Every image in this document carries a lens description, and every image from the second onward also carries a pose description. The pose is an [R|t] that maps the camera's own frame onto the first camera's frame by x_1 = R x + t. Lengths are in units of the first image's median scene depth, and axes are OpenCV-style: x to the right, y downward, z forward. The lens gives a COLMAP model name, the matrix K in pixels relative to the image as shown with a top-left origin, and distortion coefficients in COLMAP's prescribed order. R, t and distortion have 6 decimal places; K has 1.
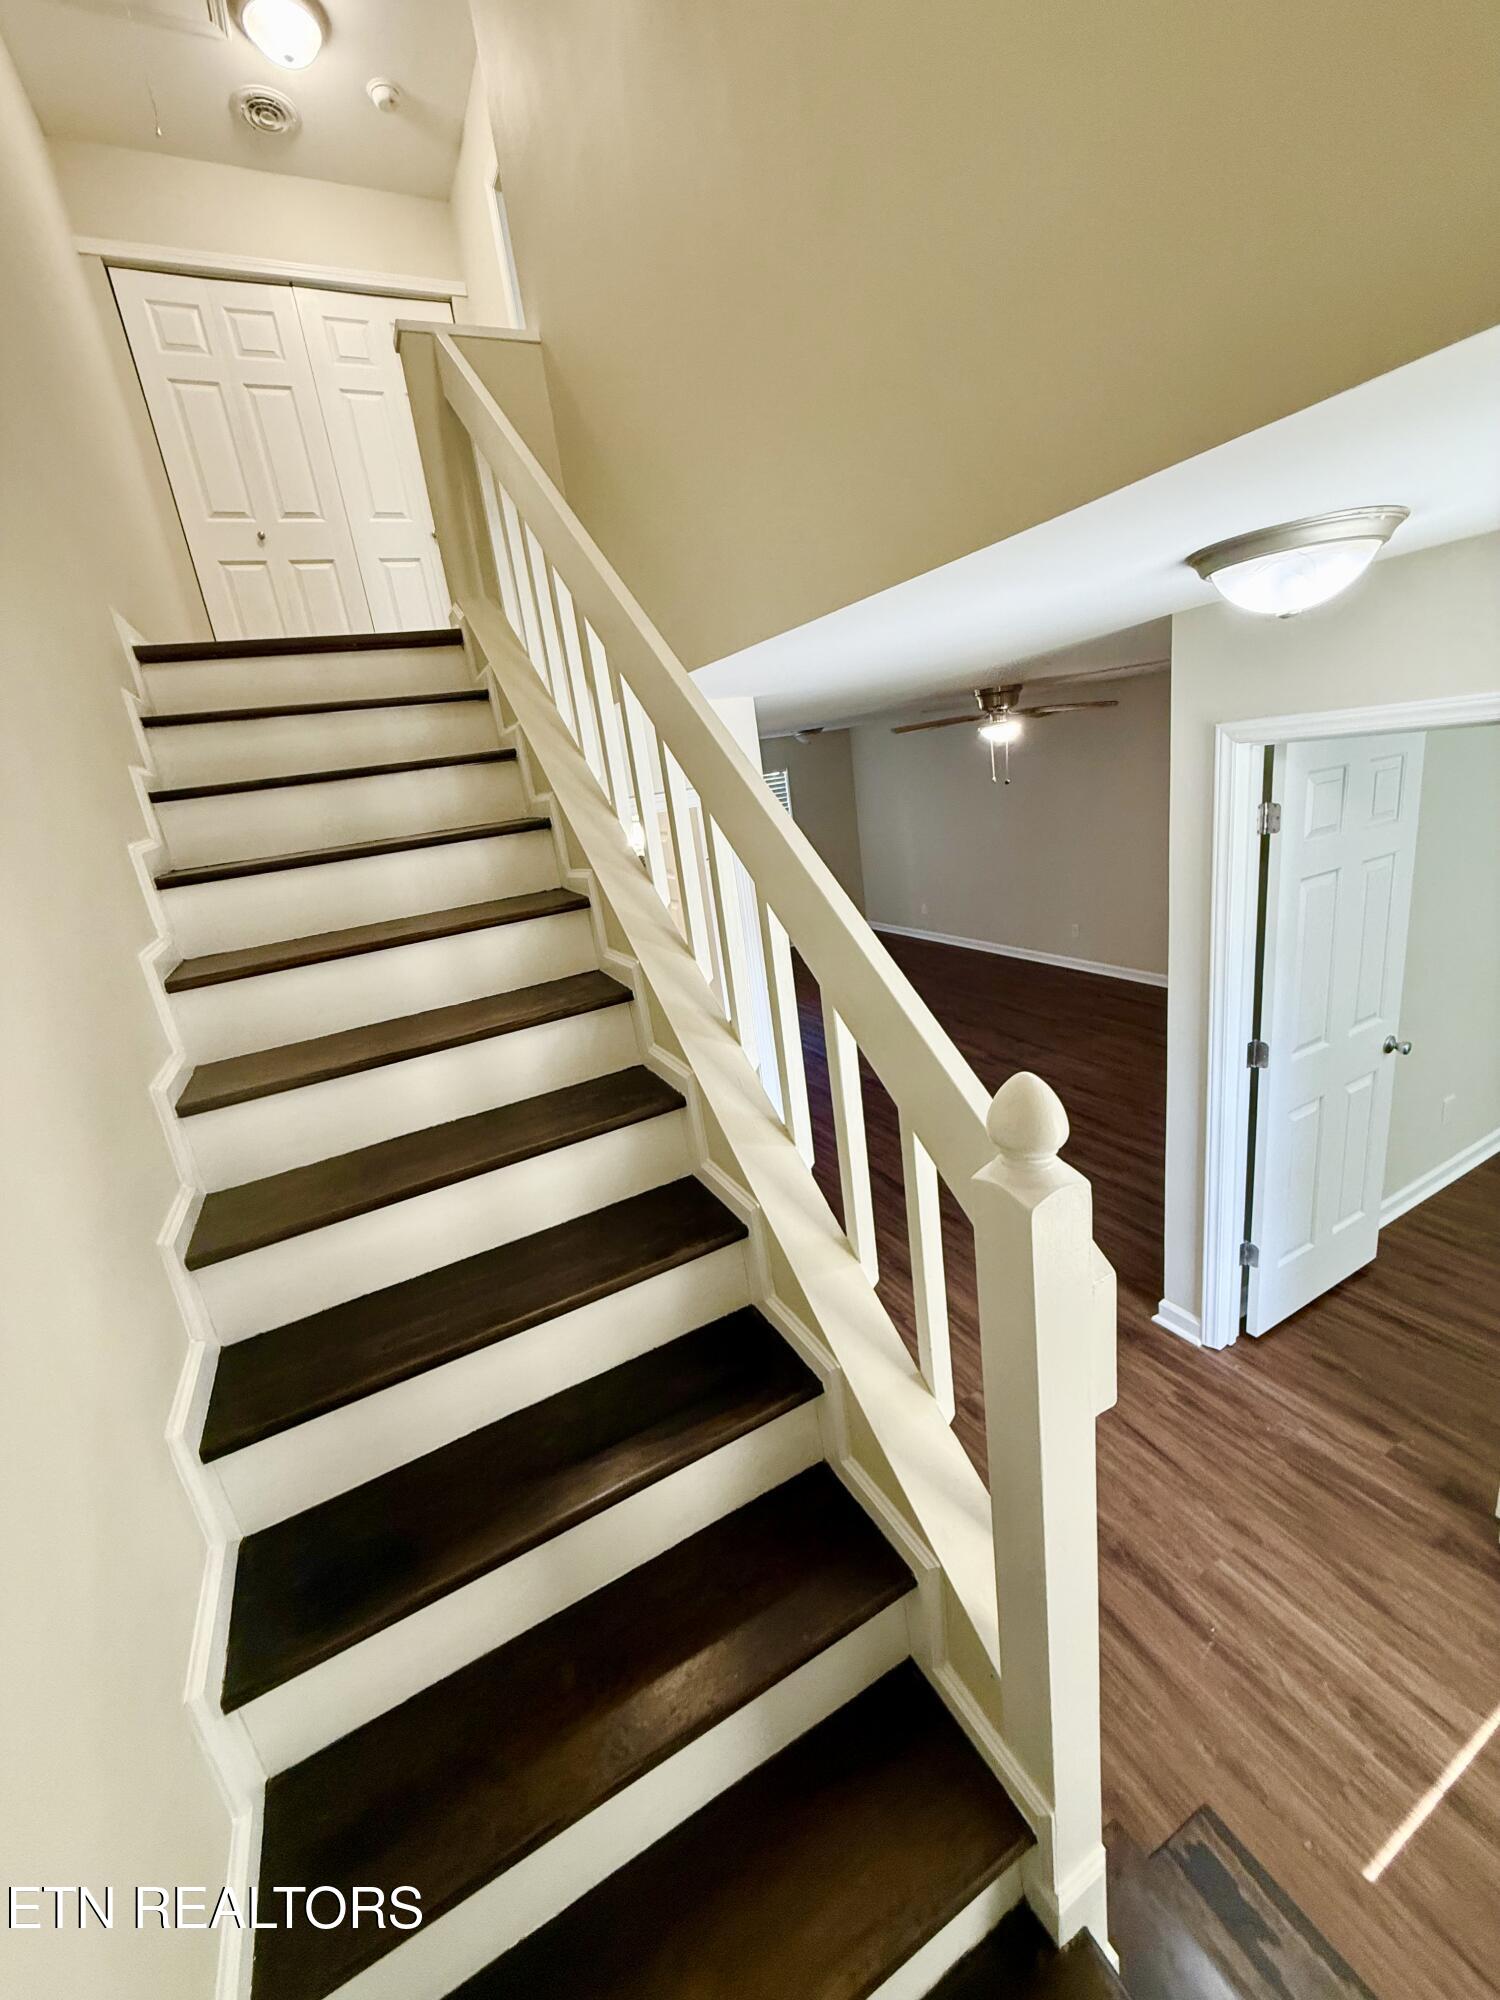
lens RADIAL K [[794.1, 0, 755.5], [0, 794.1, 1002.1], [0, 0, 1]] dist [0.001143, -0.000794]
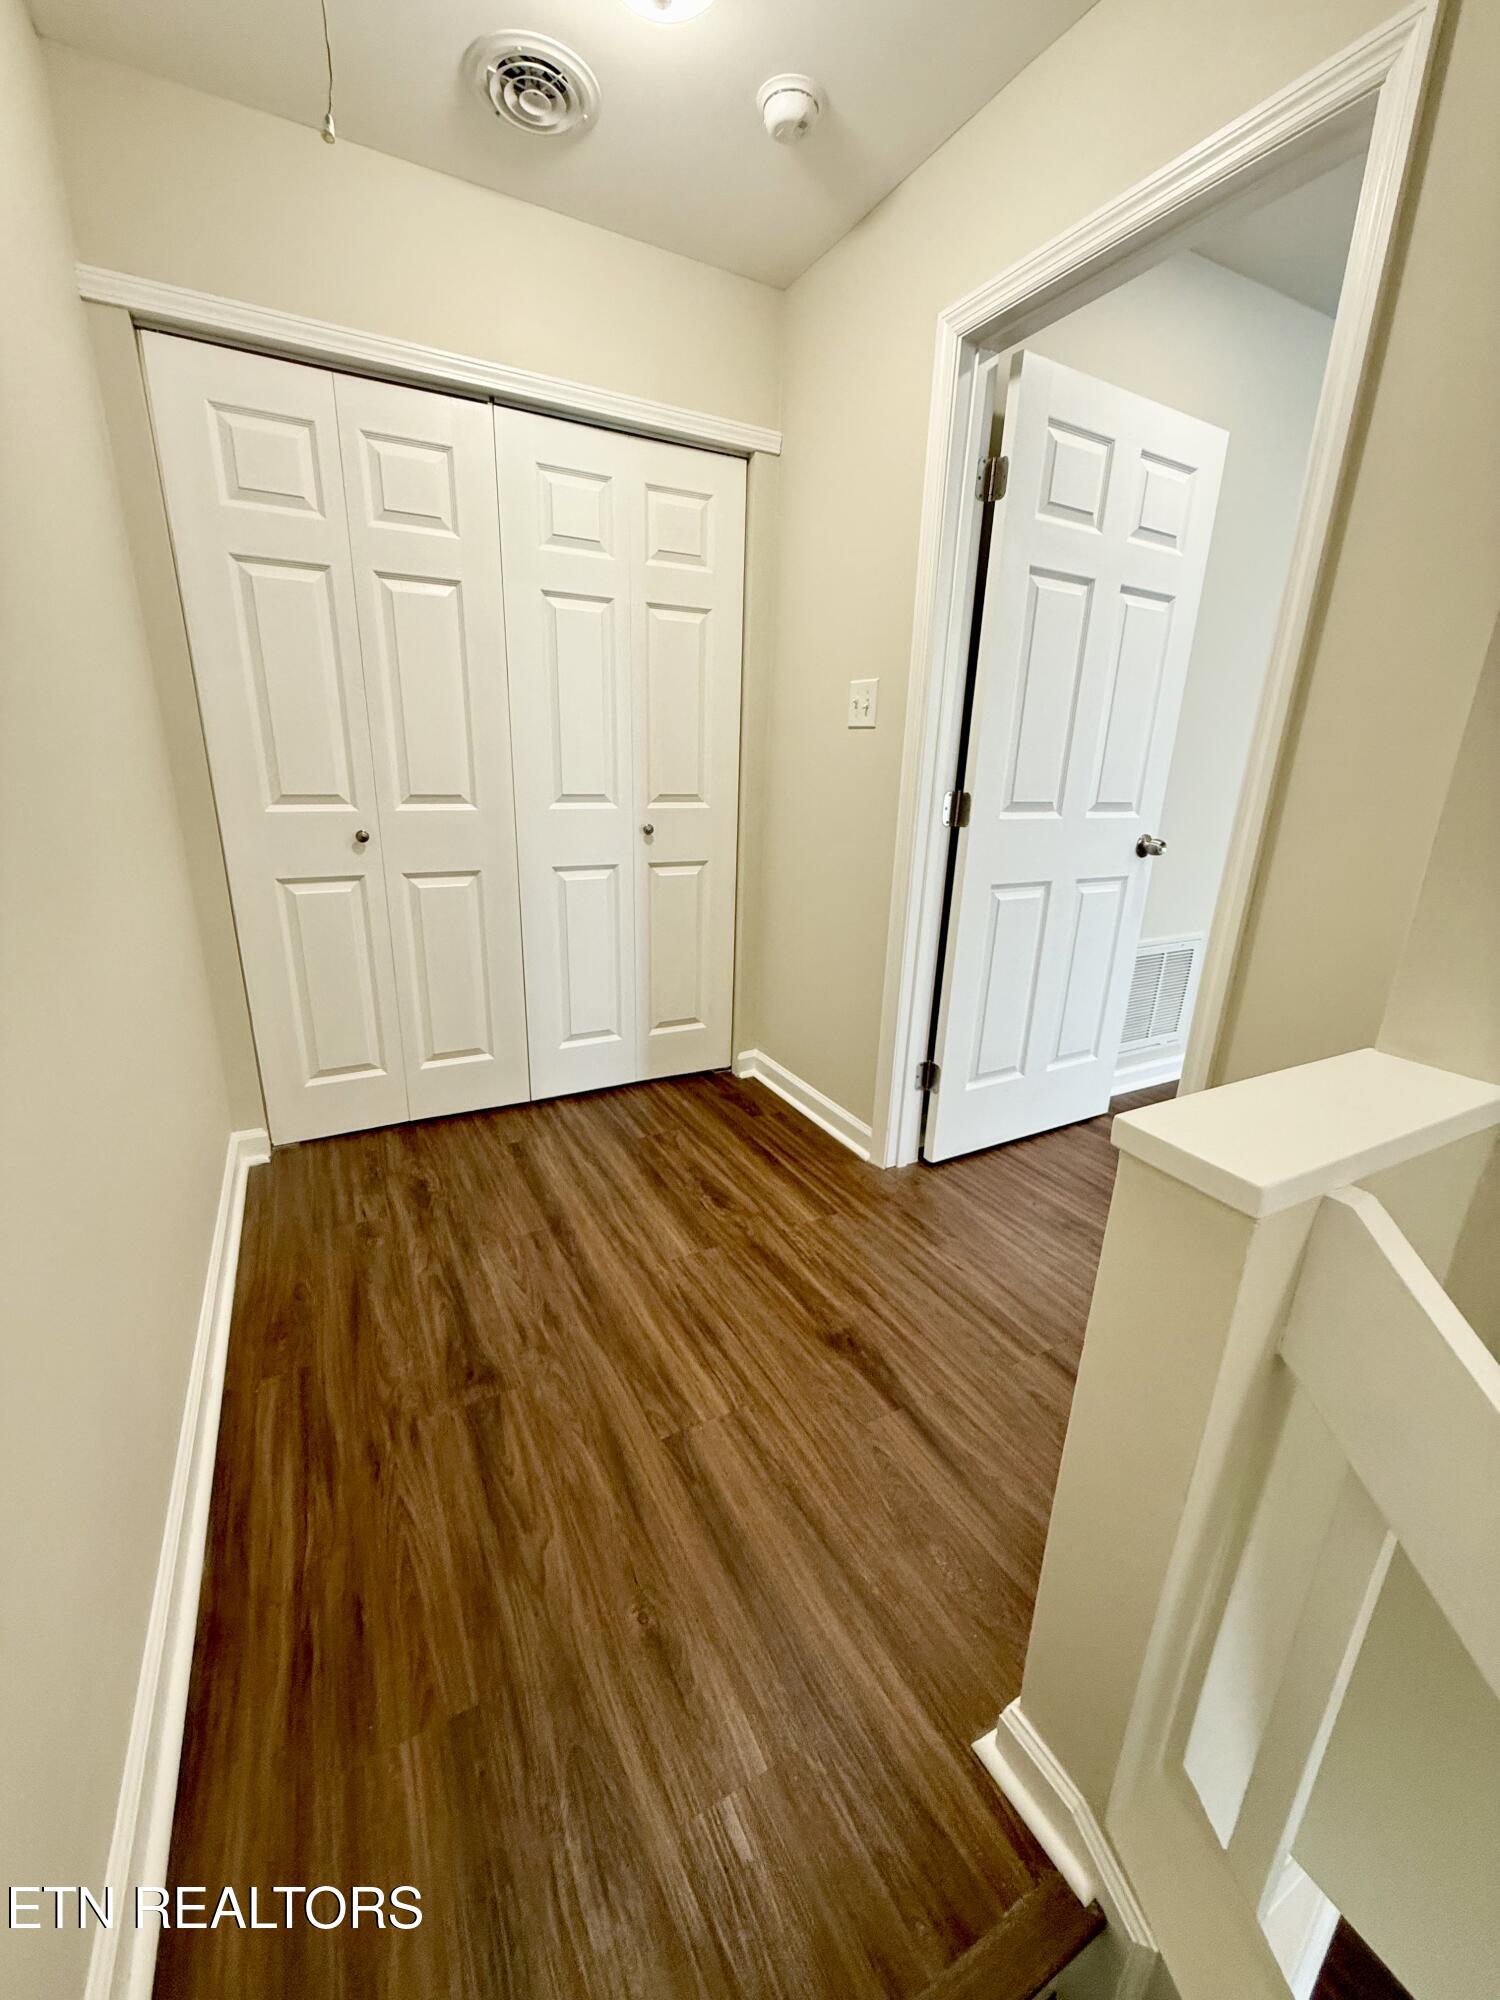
lens RADIAL K [[794.1, 0, 756.2], [0, 794.1, 1000.8], [0, 0, 1]] dist [0.001143, -0.000794]
pose [[0.987340, 0.144915, 0.064486, -0.405835], [-0.145805, 0.989270, 0.009278, -0.564441], [-0.062449, -0.018563, 0.997875, 0.473438]]
